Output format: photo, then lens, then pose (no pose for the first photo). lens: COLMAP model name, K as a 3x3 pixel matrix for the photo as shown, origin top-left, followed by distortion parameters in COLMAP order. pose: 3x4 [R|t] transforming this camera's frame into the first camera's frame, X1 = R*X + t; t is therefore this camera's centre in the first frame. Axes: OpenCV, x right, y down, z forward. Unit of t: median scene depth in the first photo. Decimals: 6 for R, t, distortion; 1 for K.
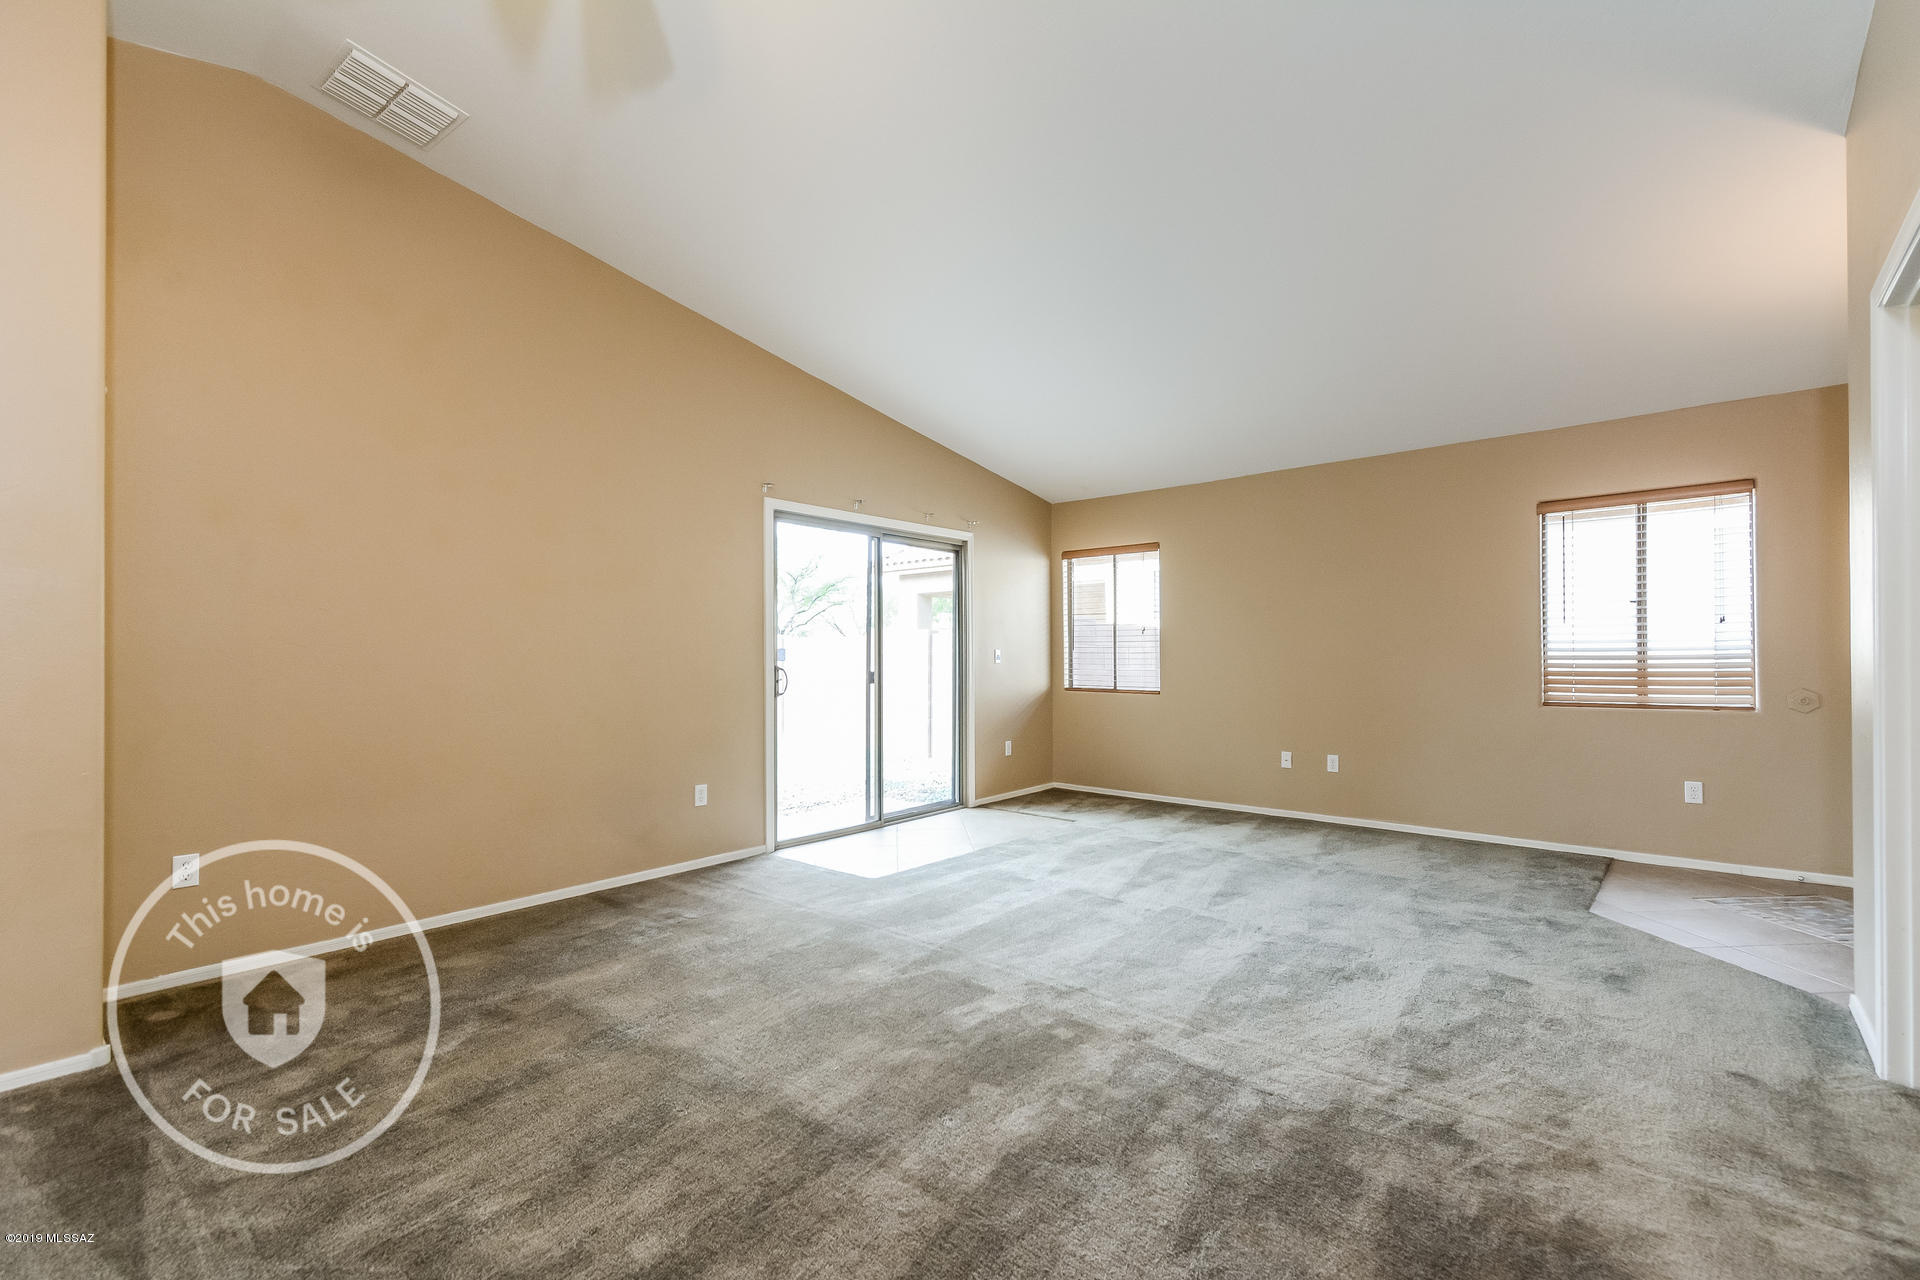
lens RADIAL K [[834.9, 0, 962.9], [0, 834.9, 647.0], [0, 0, 1]] dist [0.013461, -0.003288]
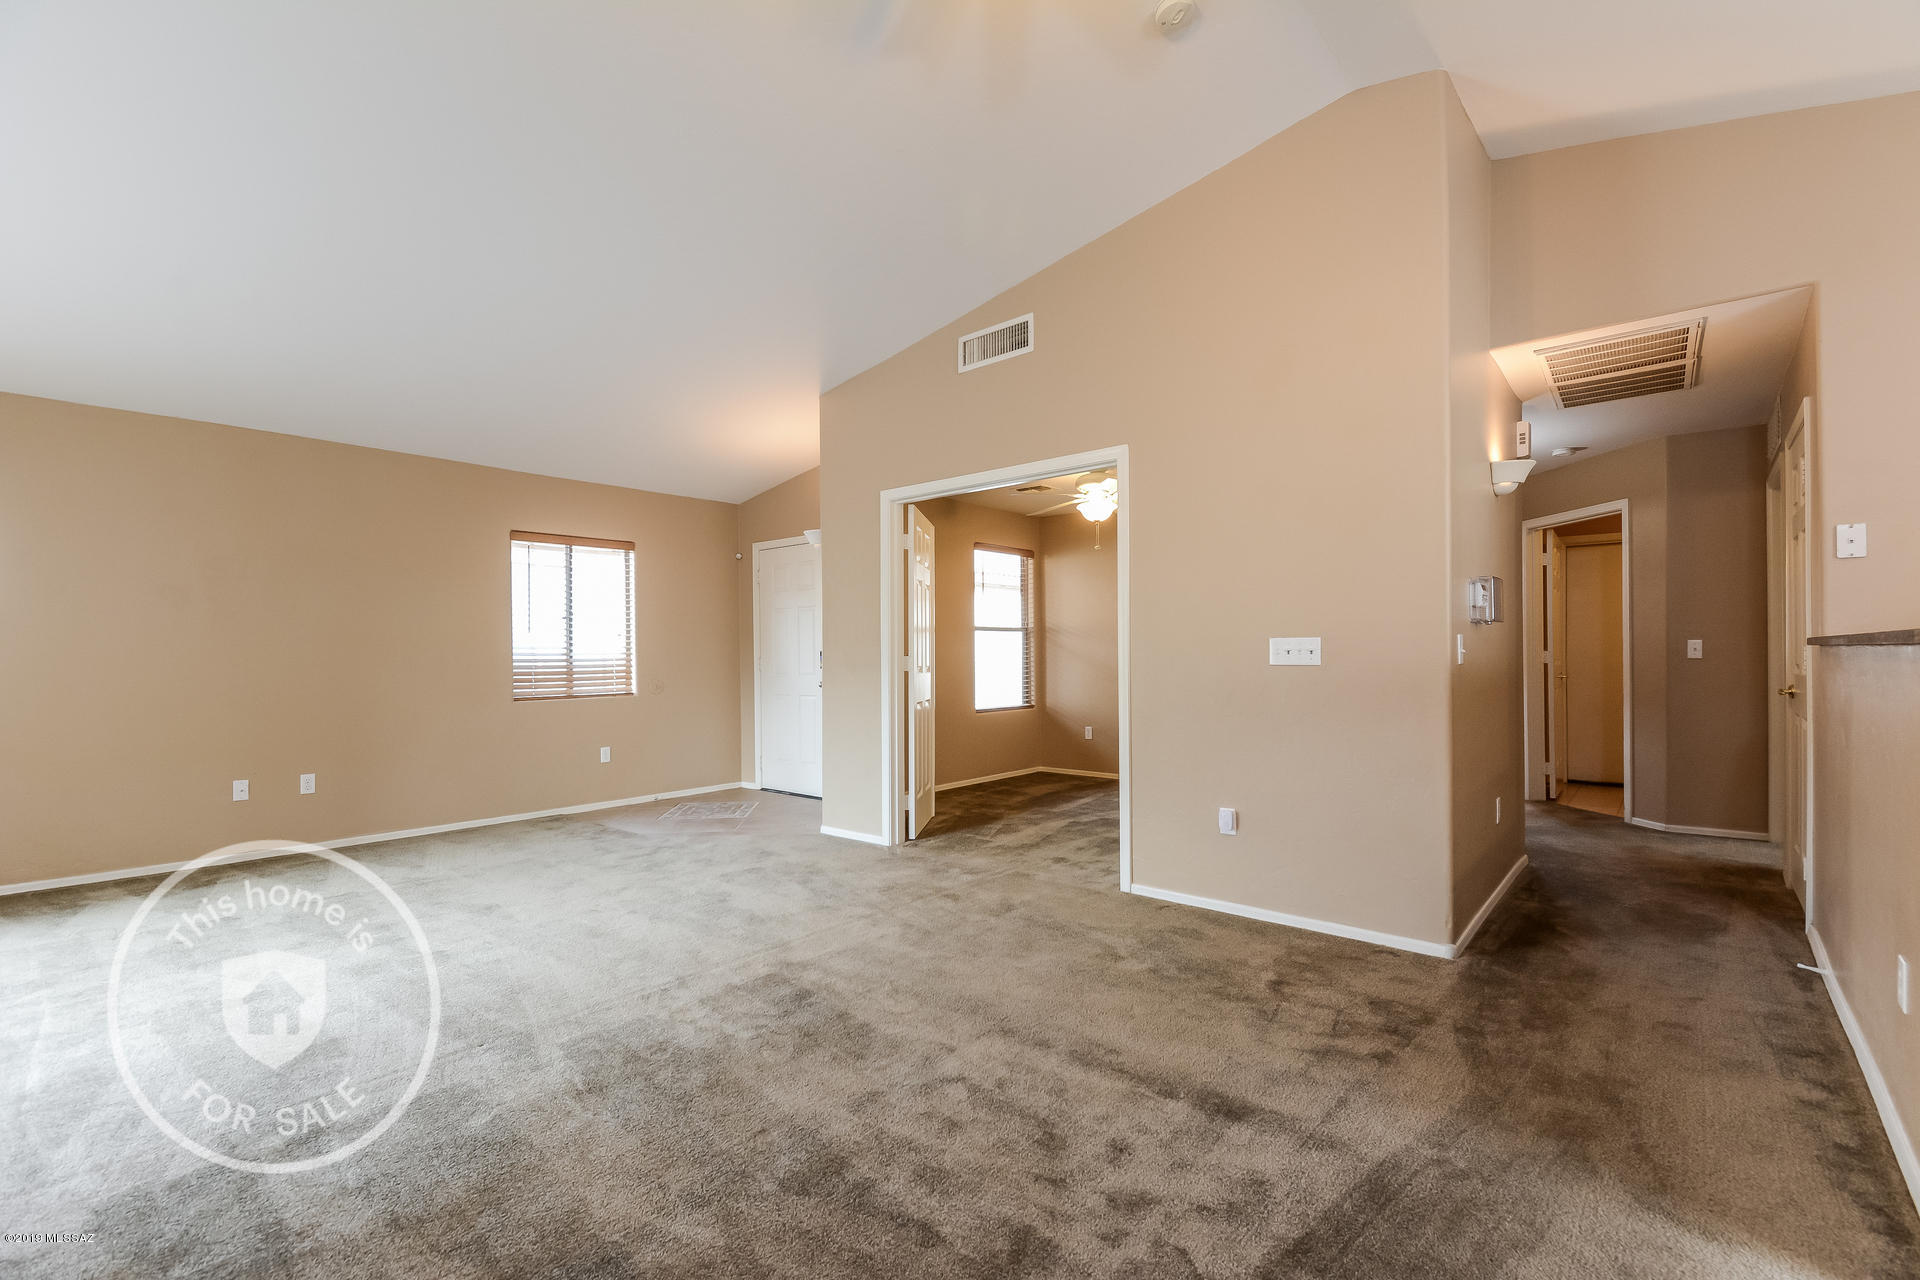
lens RADIAL K [[834.9, 0, 974.0], [0, 834.9, 640.9], [0, 0, 1]] dist [0.013461, -0.003288]
pose [[-0.006964, 0.018454, 0.999805, -0.532919], [-0.004027, 0.999821, -0.018483, 0.003668], [-0.999968, -0.004155, -0.006889, 0.372098]]
